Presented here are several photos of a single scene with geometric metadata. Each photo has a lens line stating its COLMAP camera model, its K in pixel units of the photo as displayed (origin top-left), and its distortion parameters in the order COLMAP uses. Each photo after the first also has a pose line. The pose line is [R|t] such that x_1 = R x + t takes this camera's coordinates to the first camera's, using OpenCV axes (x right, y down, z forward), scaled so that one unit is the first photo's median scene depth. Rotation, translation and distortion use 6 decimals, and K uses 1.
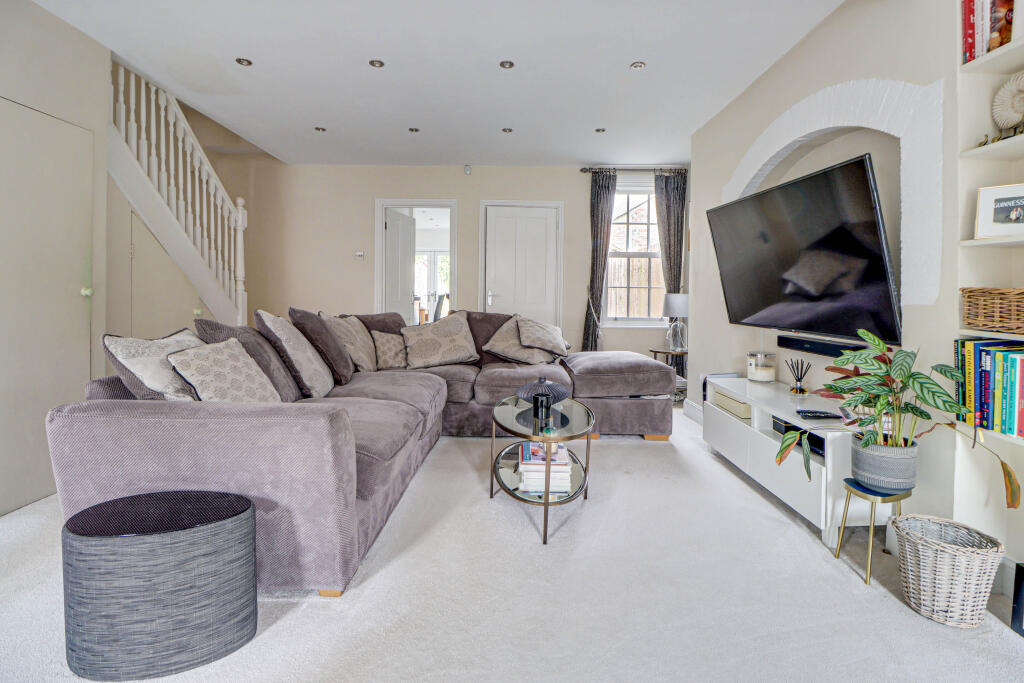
lens RADIAL K [[476.8, 0, 512.1], [0, 476.8, 295.8], [0, 0, 1]] dist [-0.024930, -0.000838]
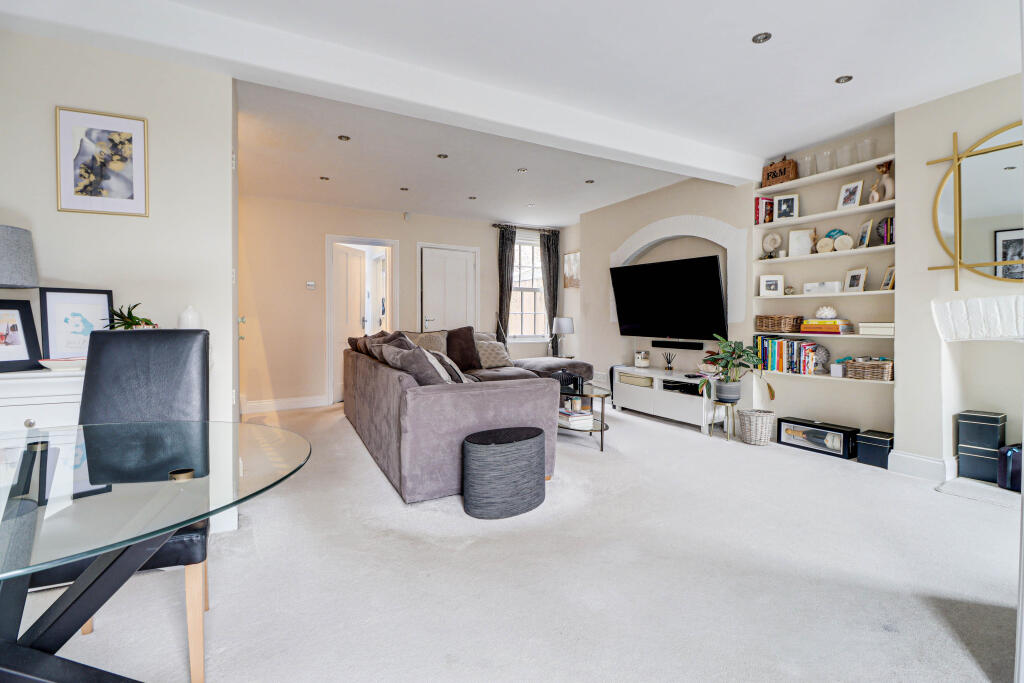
lens RADIAL K [[476.9, 0, 510.8], [0, 476.9, 317.9], [0, 0, 1]] dist [-0.020774, -0.001181]
pose [[0.874968, -0.004671, 0.484159, -1.162115], [0.006556, 0.999976, -0.002199, -0.004385], [-0.484137, 0.005098, 0.874977, -0.486194]]
